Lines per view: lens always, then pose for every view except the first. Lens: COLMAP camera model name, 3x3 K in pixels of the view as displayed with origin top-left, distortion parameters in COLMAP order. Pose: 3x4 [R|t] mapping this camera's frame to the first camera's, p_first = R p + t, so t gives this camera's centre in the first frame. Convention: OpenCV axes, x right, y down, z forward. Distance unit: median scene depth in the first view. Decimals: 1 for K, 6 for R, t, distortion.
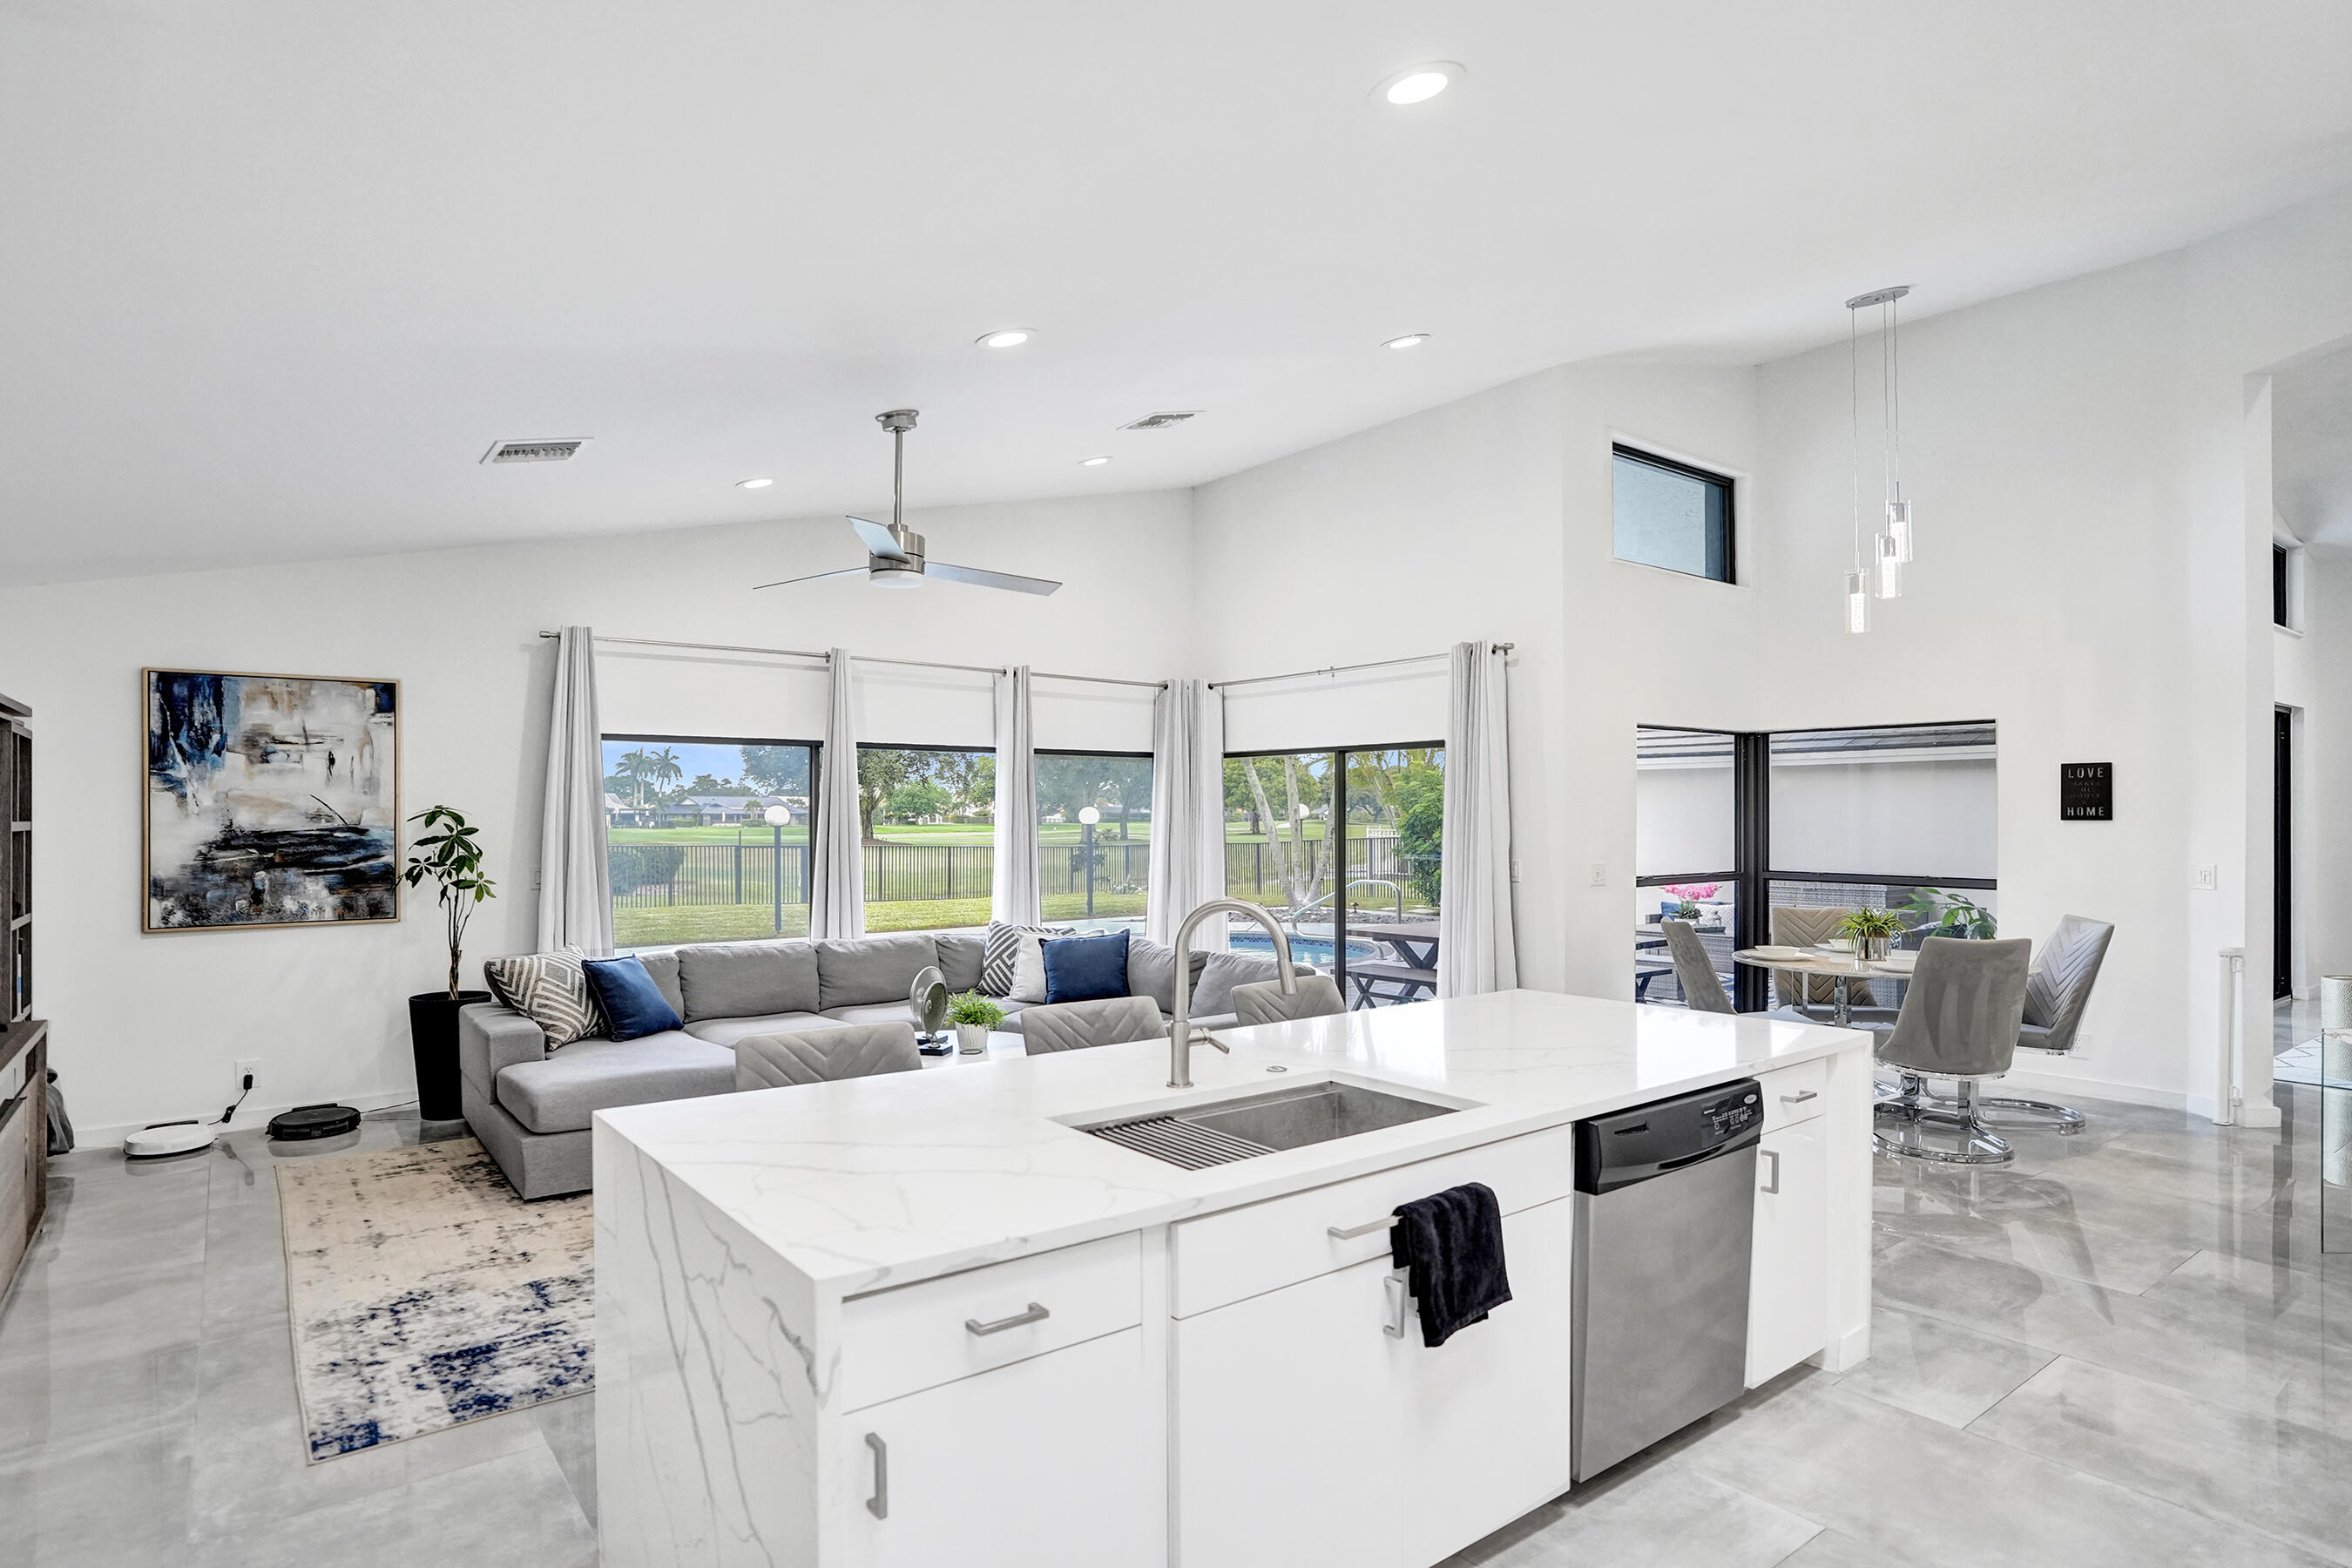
lens RADIAL K [[1276.1, 0, 1169.9], [0, 1276.1, 790.7], [0, 0, 1]] dist [-0.057069, 0.035122]
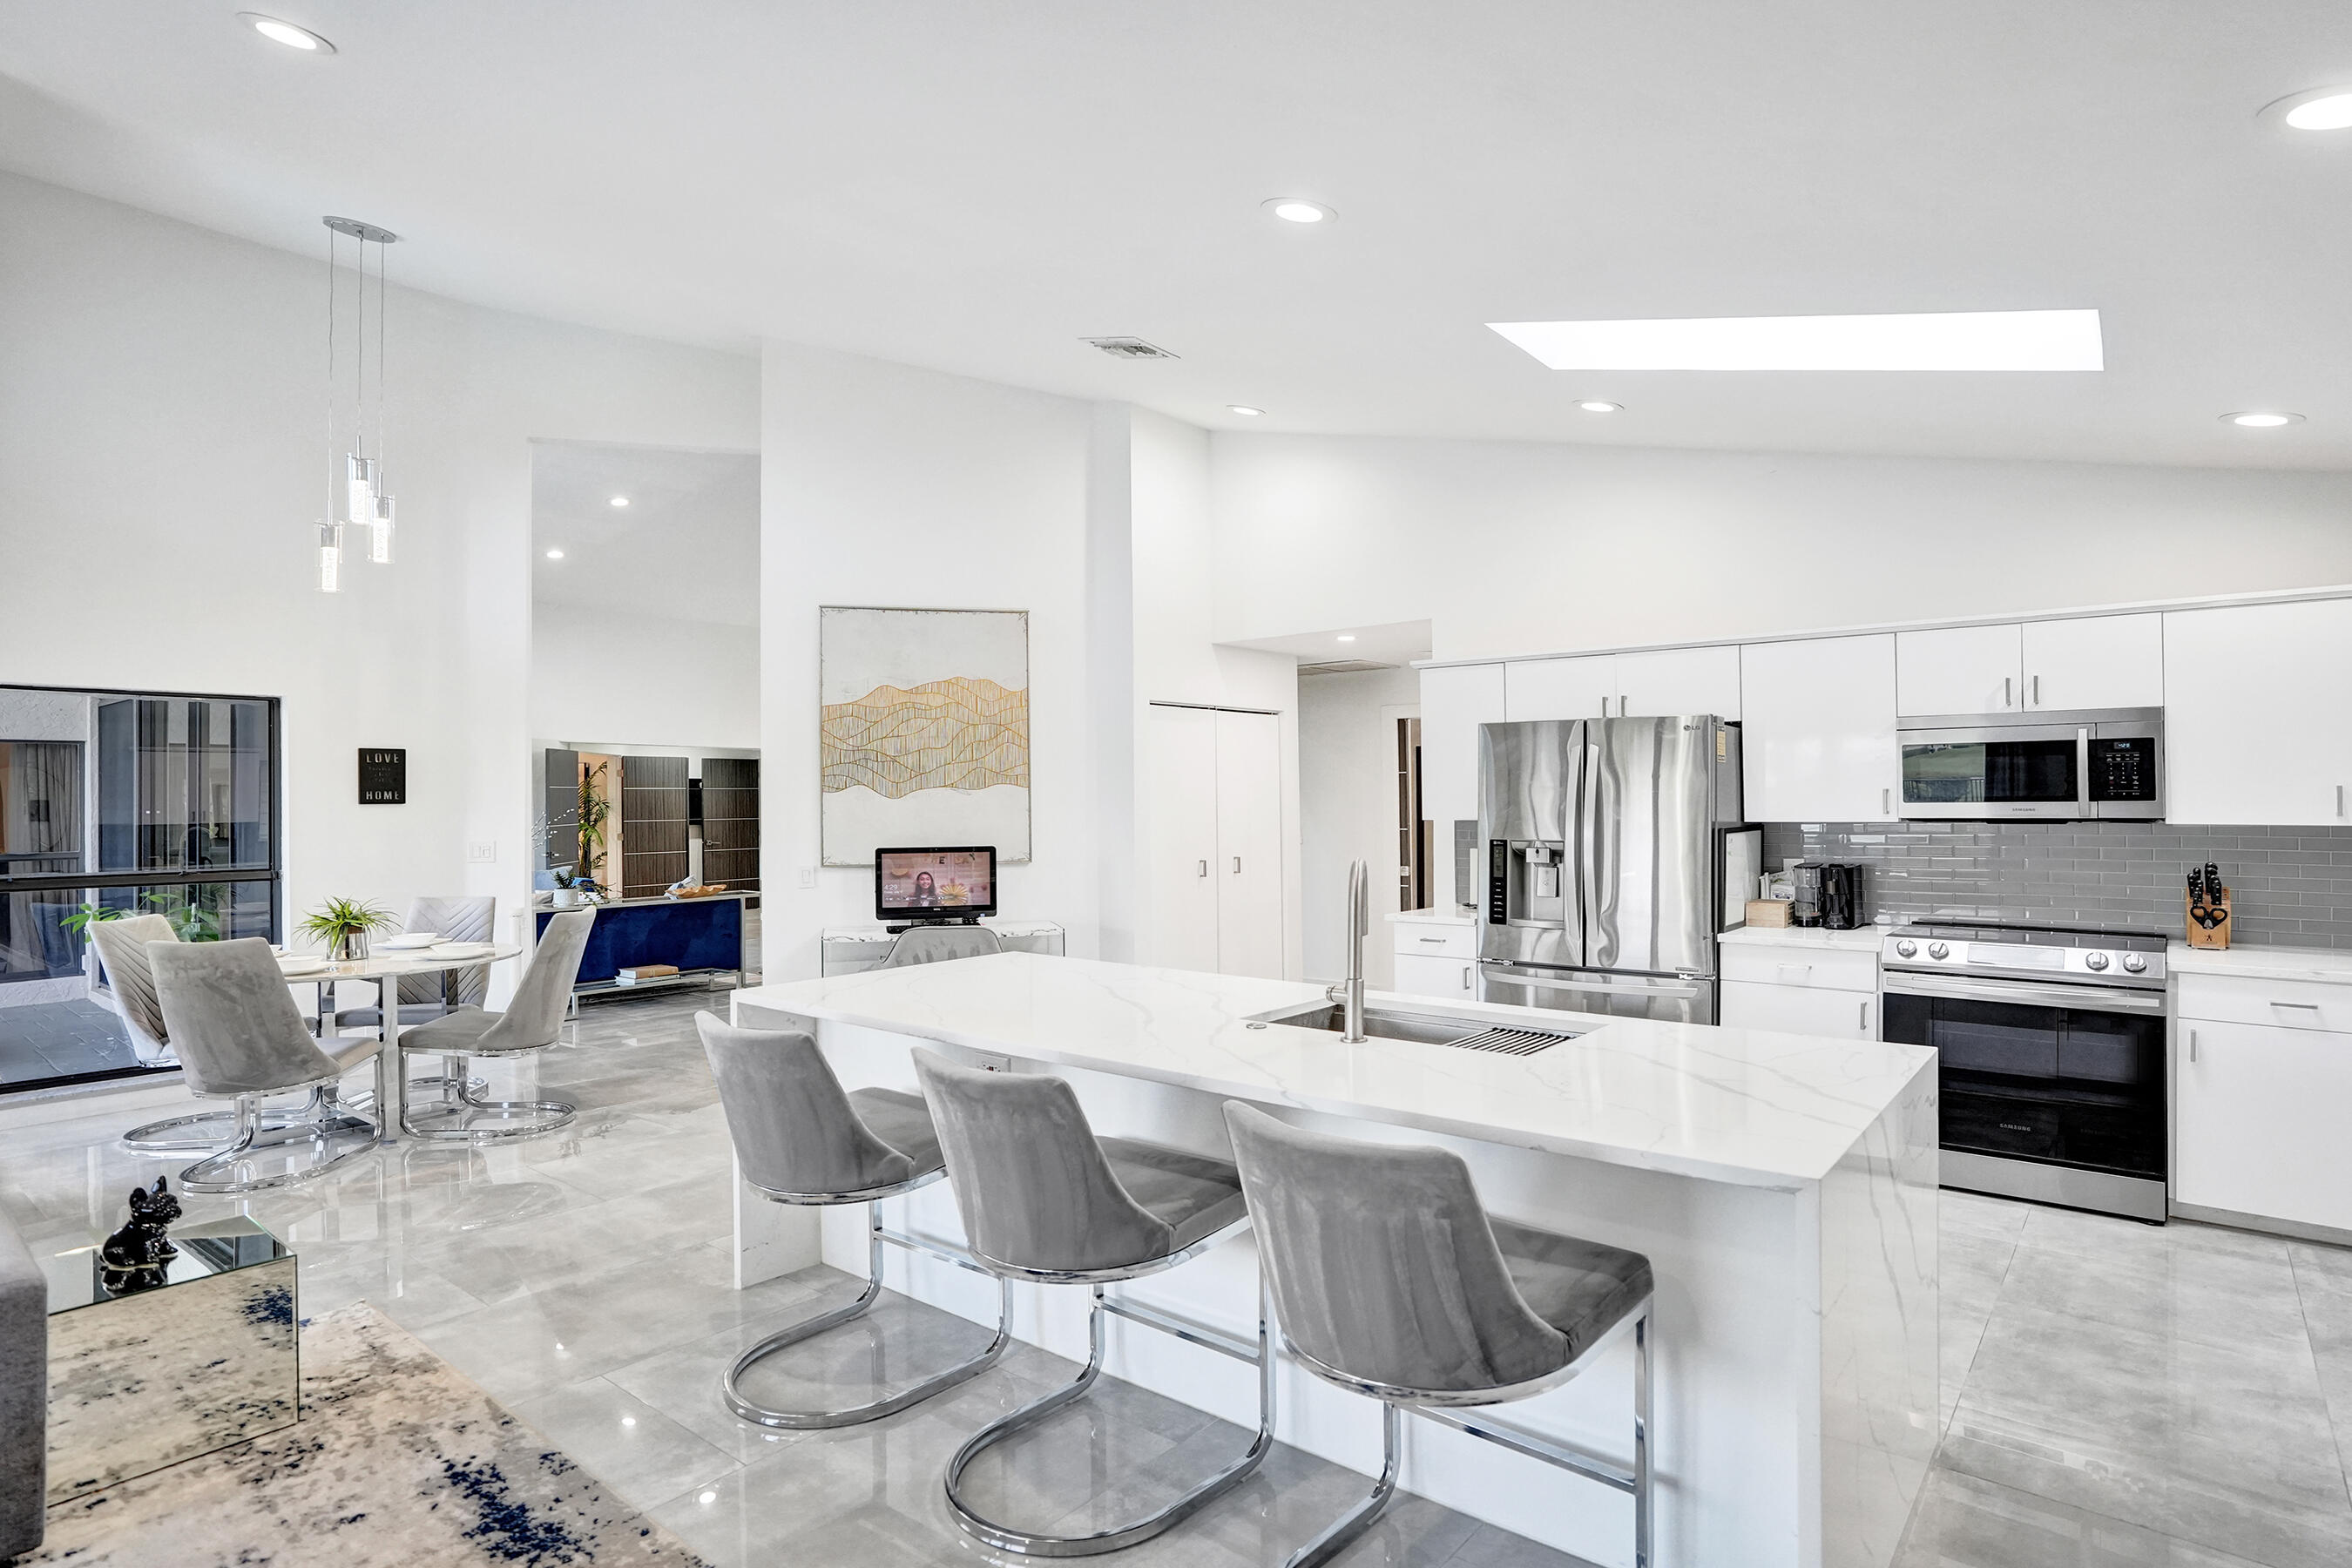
lens RADIAL K [[1250.6, 0, 1180.0], [0, 1250.6, 791.0], [0, 0, 1]] dist [-0.062420, 0.033072]
pose [[-0.232397, 0.007378, 0.972593, -0.457095], [-0.010877, 0.999889, -0.010184, 0.017969], [-0.972560, -0.012946, -0.232291, 0.661490]]
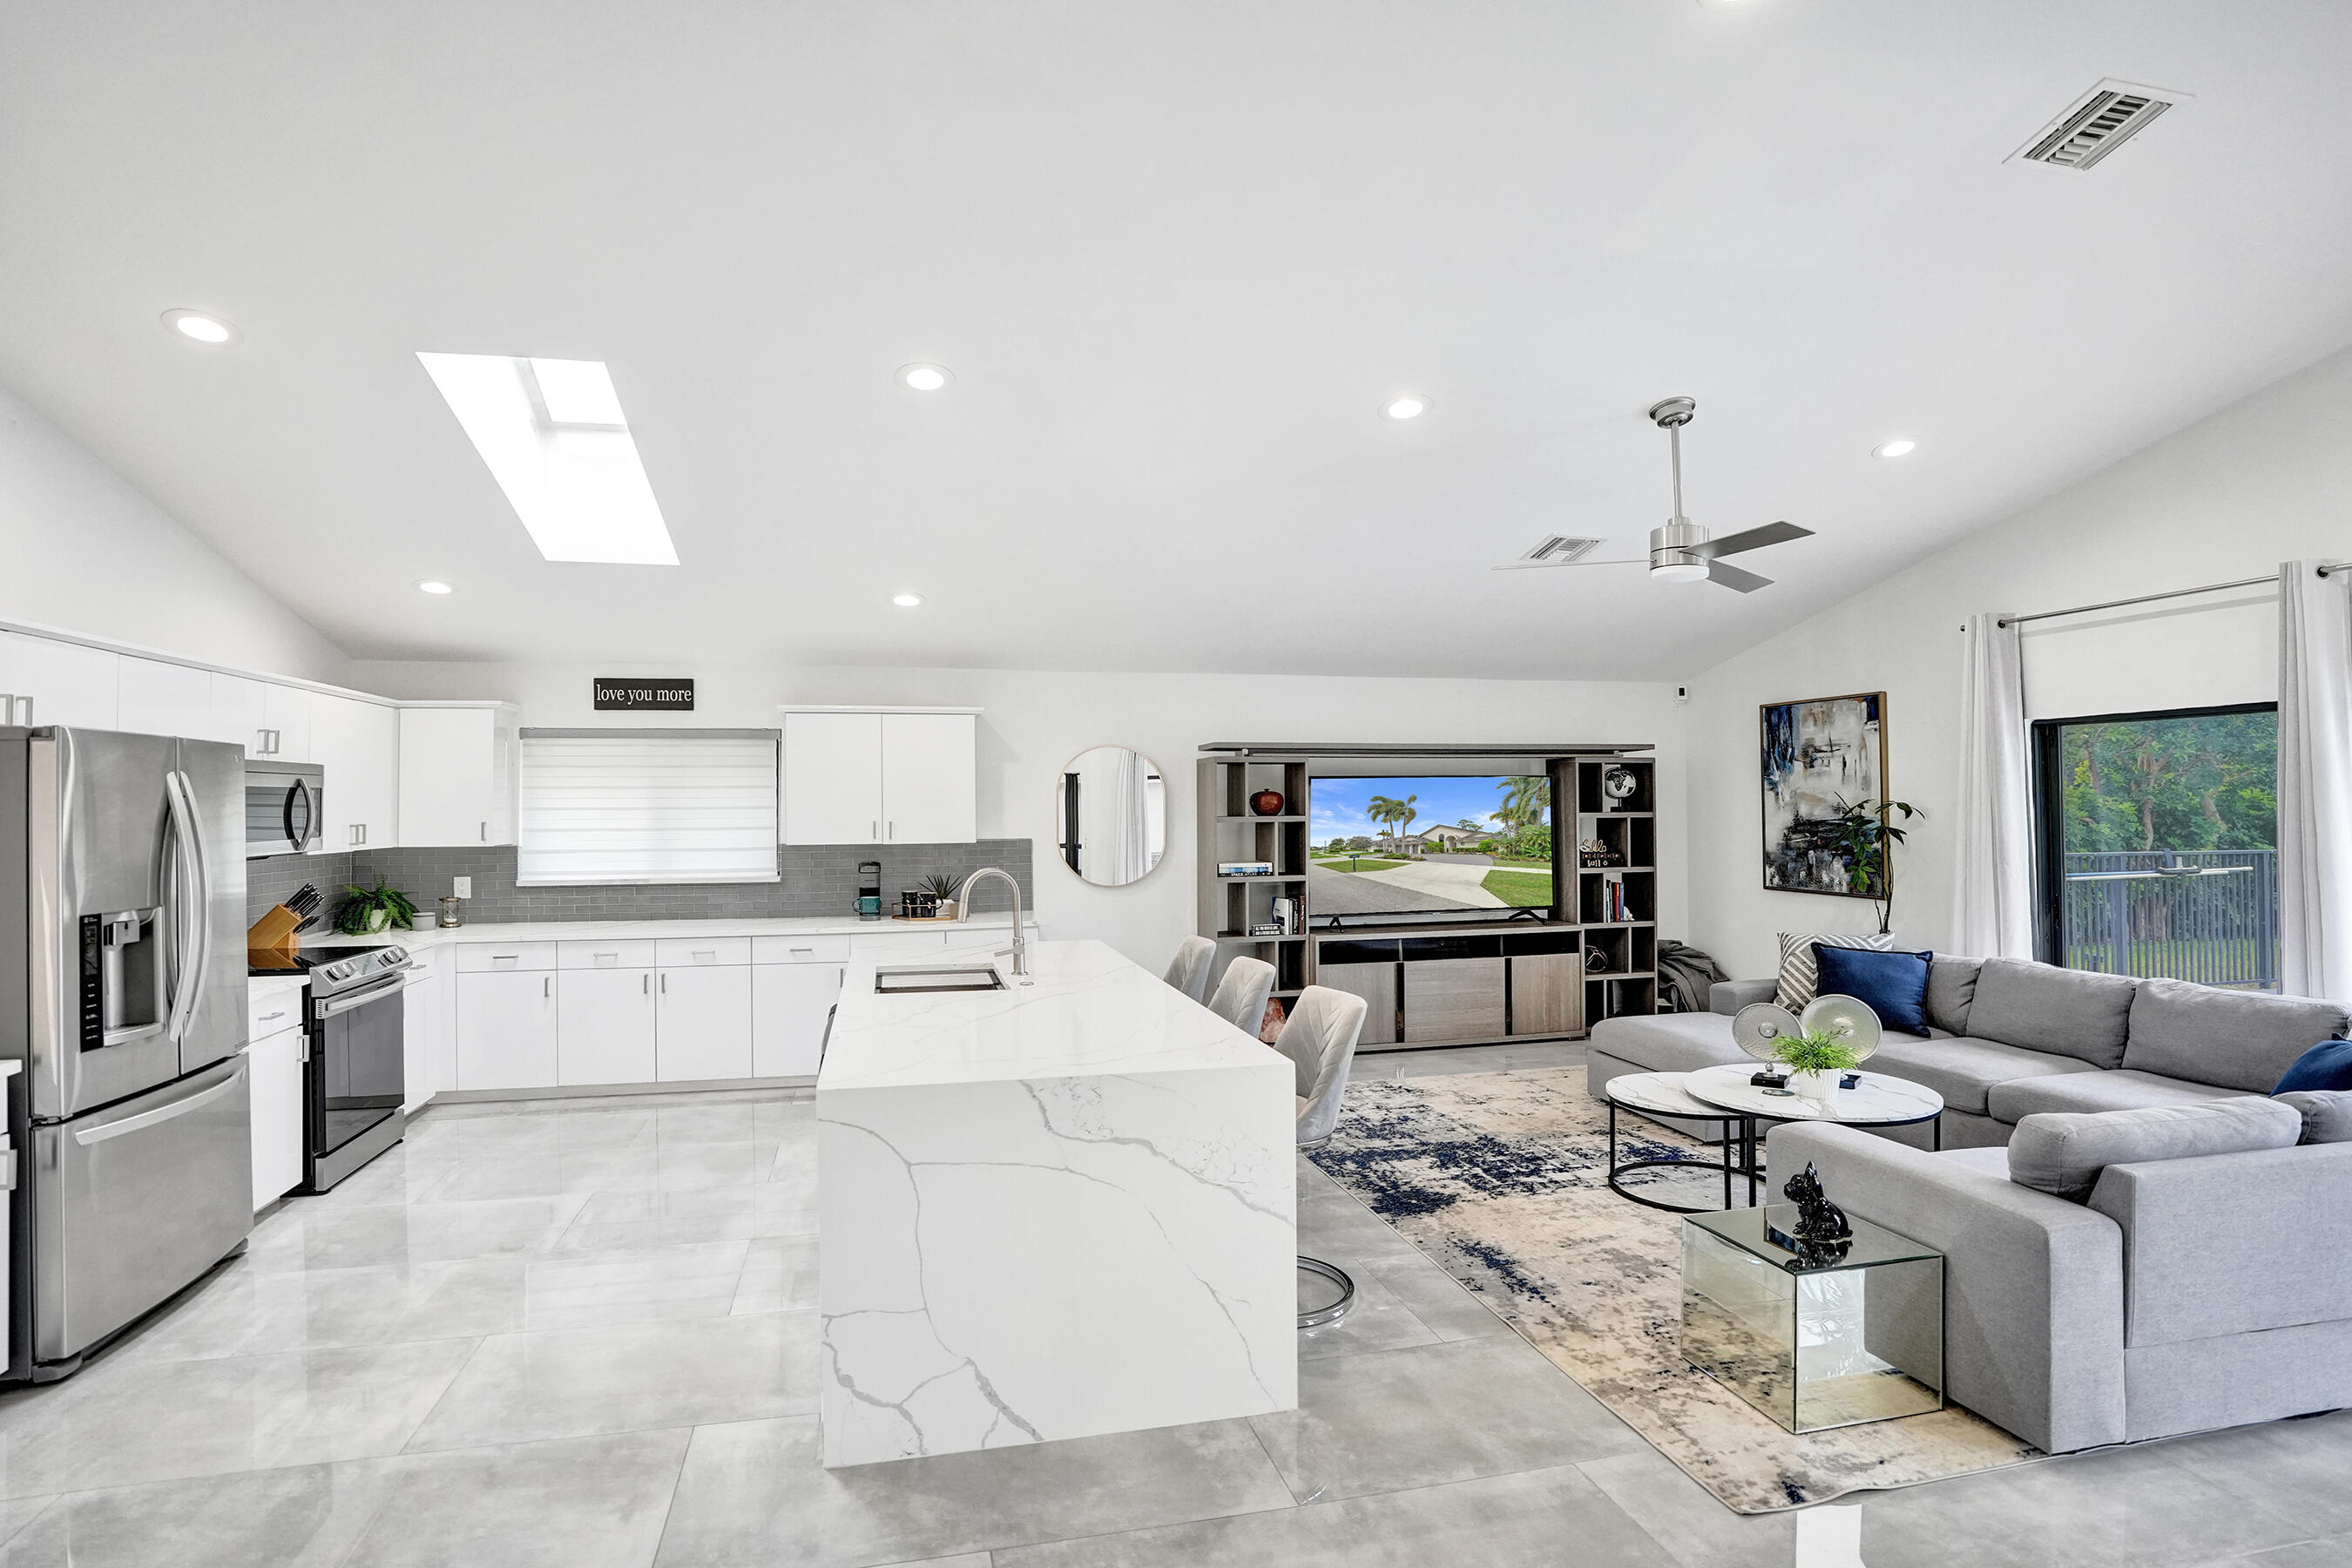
lens RADIAL K [[1223.3, 0, 1174.5], [0, 1223.3, 777.3], [0, 0, 1]] dist [-0.079619, 0.035380]
pose [[-0.402302, -0.014891, -0.915386, 0.699982], [0.025203, 0.999309, -0.027333, 0.005323], [0.915160, -0.034067, -0.401648, 0.900877]]
